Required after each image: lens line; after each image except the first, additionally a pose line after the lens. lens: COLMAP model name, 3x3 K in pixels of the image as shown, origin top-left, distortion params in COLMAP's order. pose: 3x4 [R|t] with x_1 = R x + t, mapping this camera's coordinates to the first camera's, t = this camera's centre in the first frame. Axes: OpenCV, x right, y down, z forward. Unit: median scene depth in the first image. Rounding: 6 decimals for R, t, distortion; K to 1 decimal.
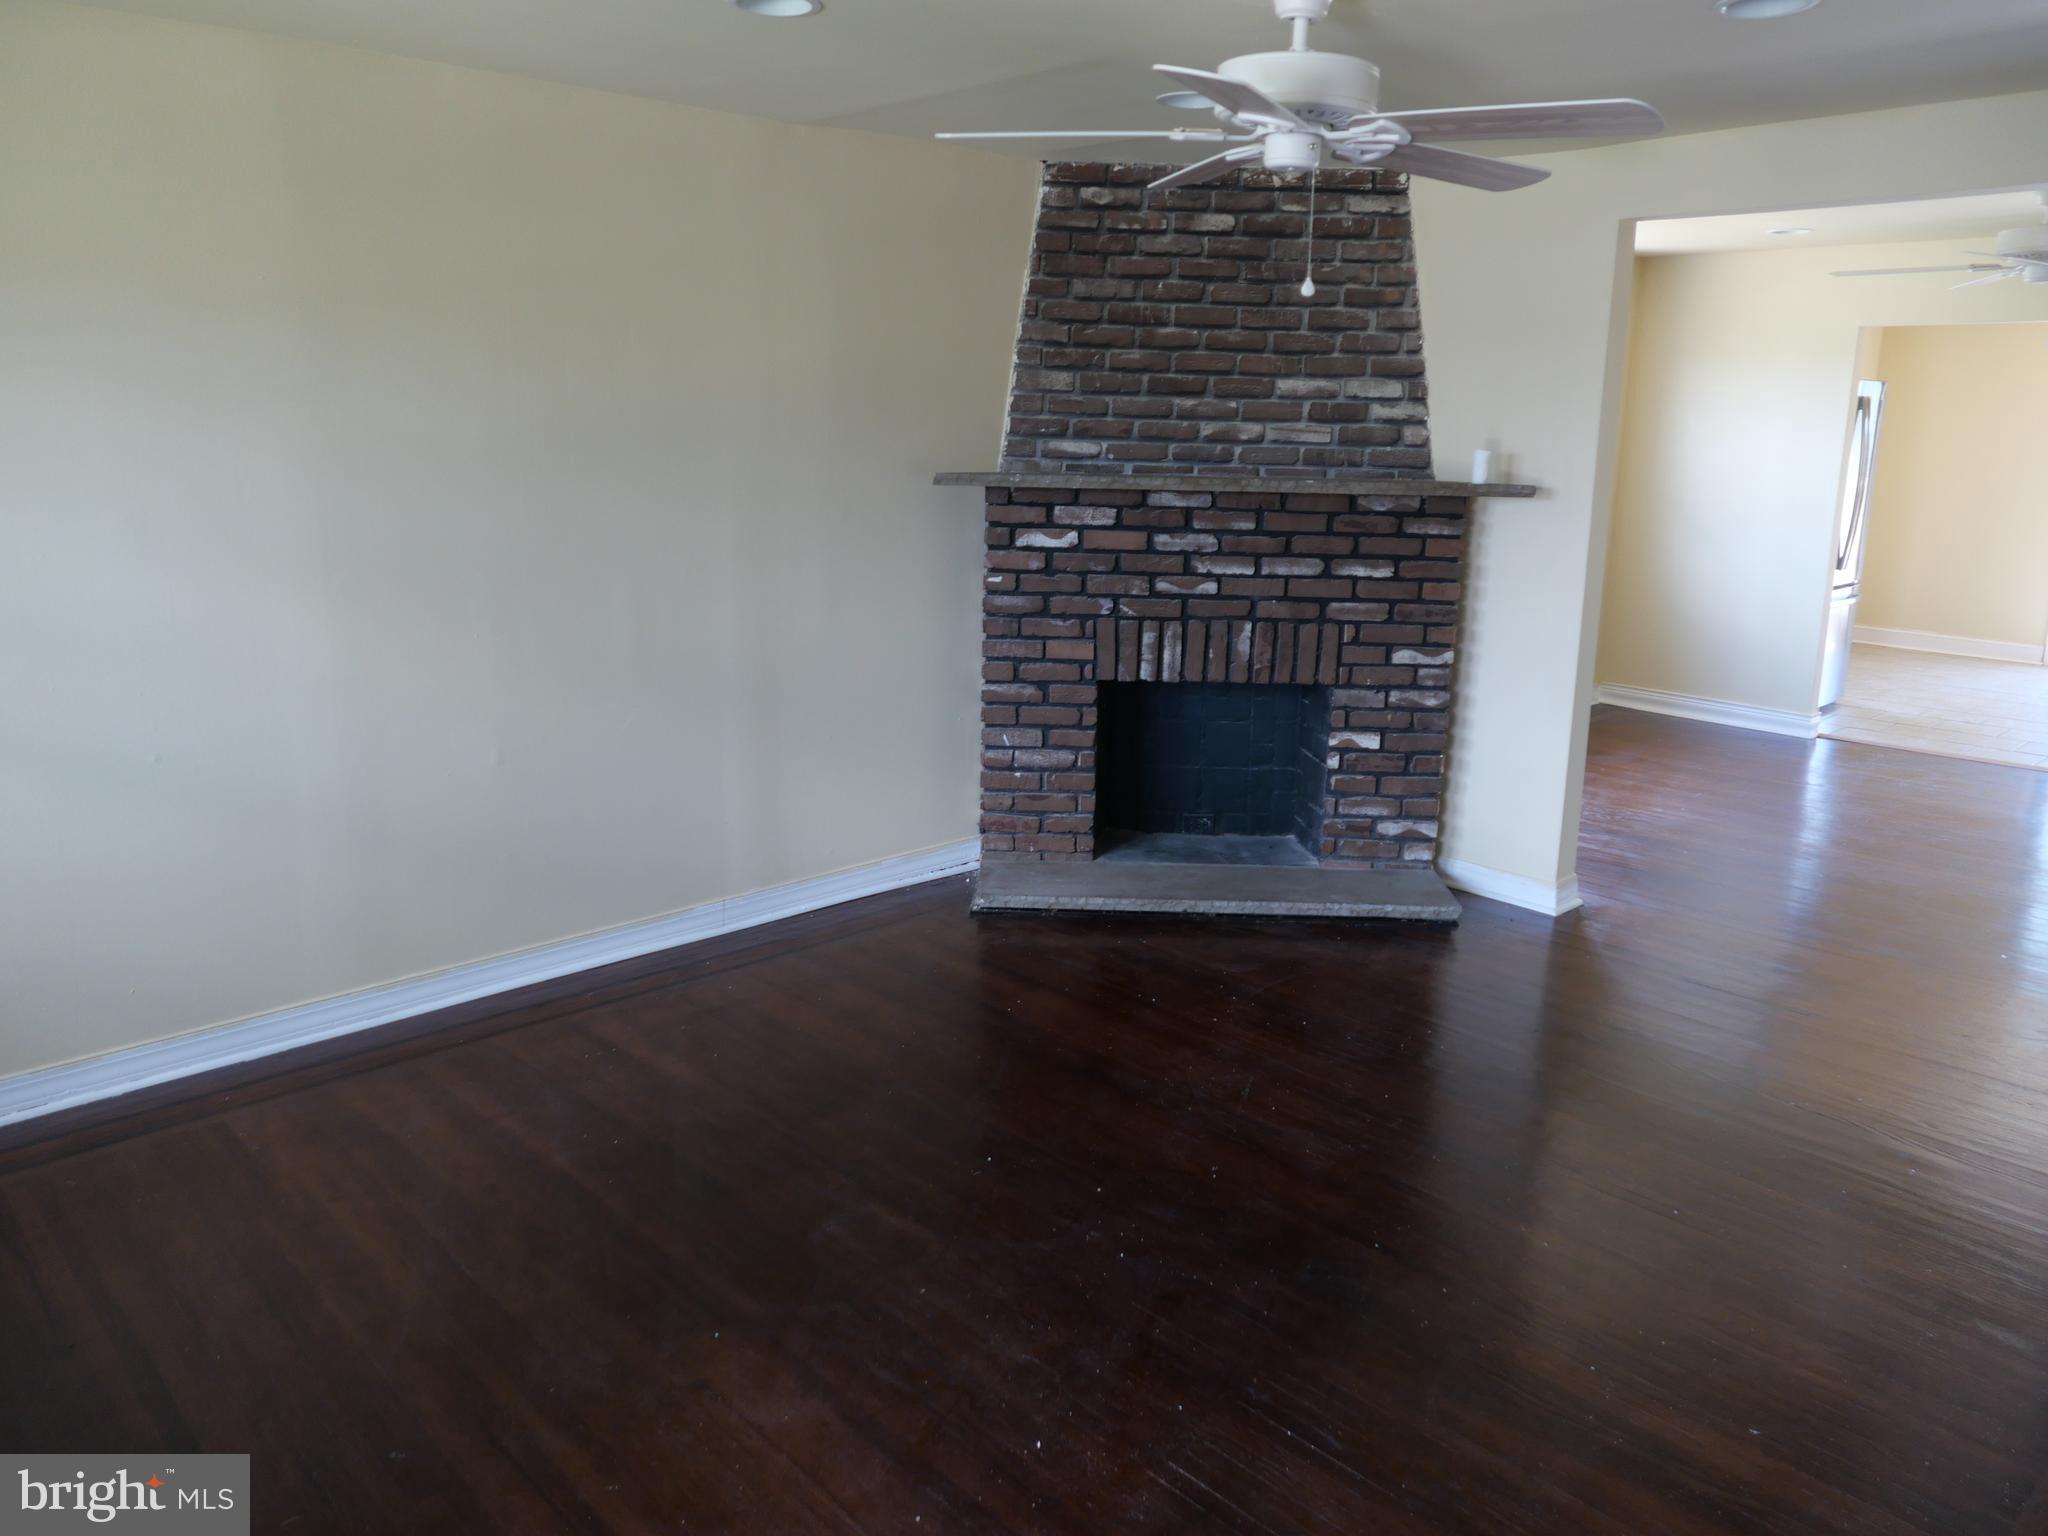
lens RADIAL K [[1454.7, 0, 1024.0], [0, 1454.7, 768.0], [0, 0, 1]] dist [-0.054599, 0.026760]
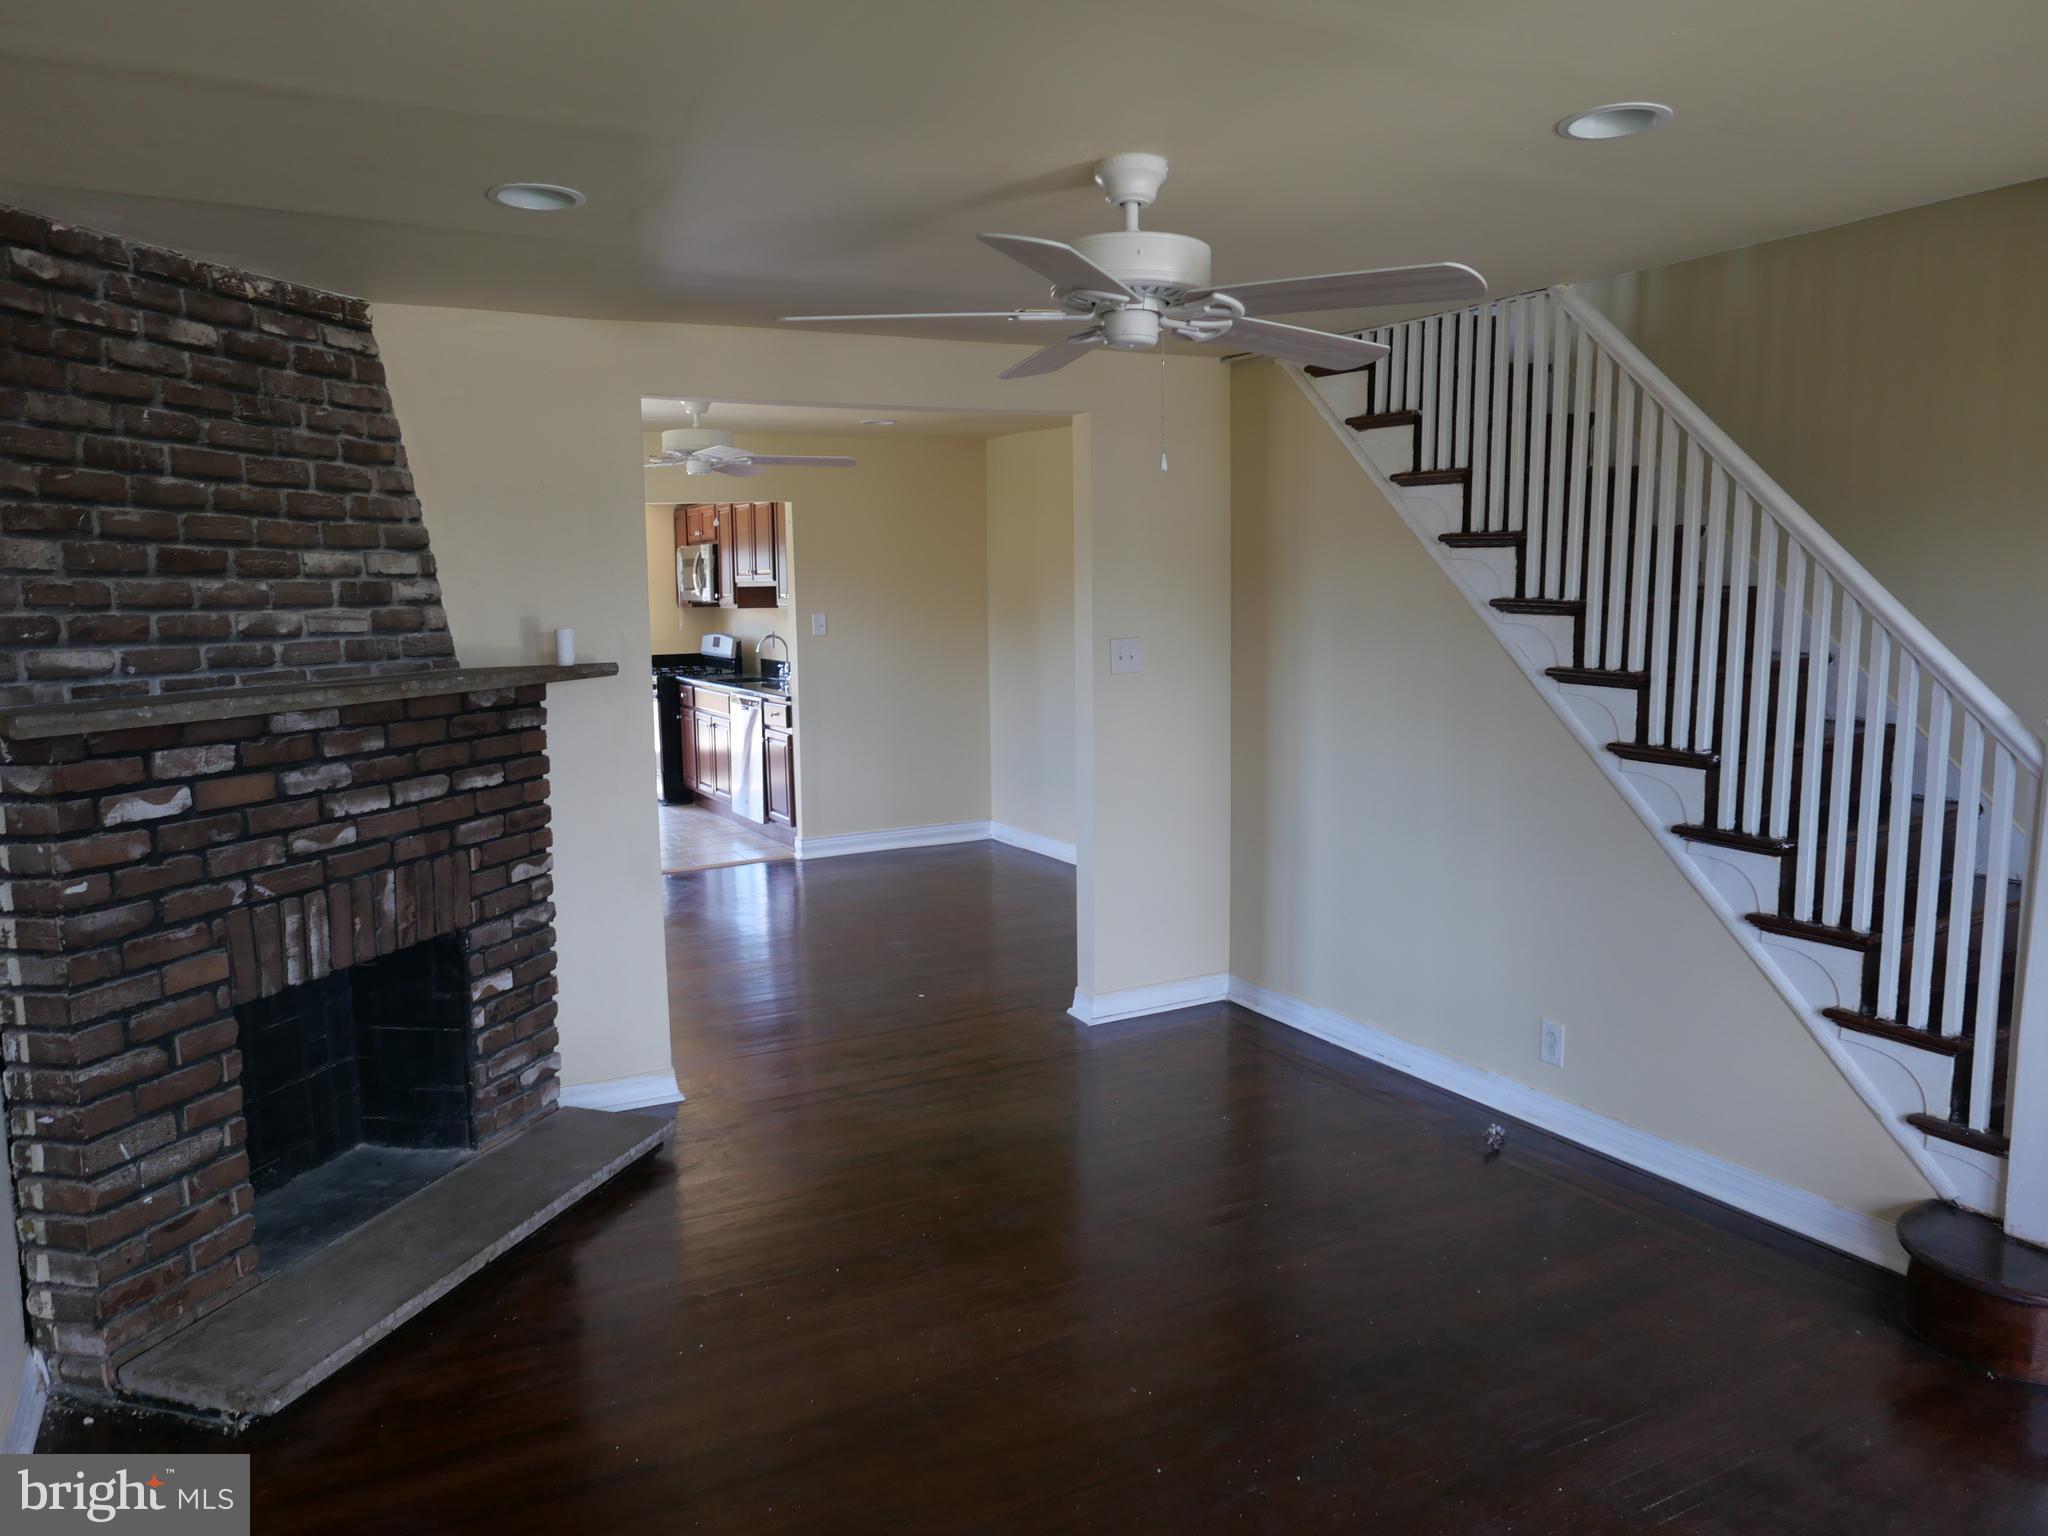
lens RADIAL K [[1454.7, 0, 1024.0], [0, 1454.7, 768.0], [0, 0, 1]] dist [-0.054599, 0.026760]
pose [[0.245143, -0.136079, 0.959889, -0.464663], [0.243887, 0.966916, 0.074790, -0.125824], [-0.938309, 0.215770, 0.270220, 0.475710]]
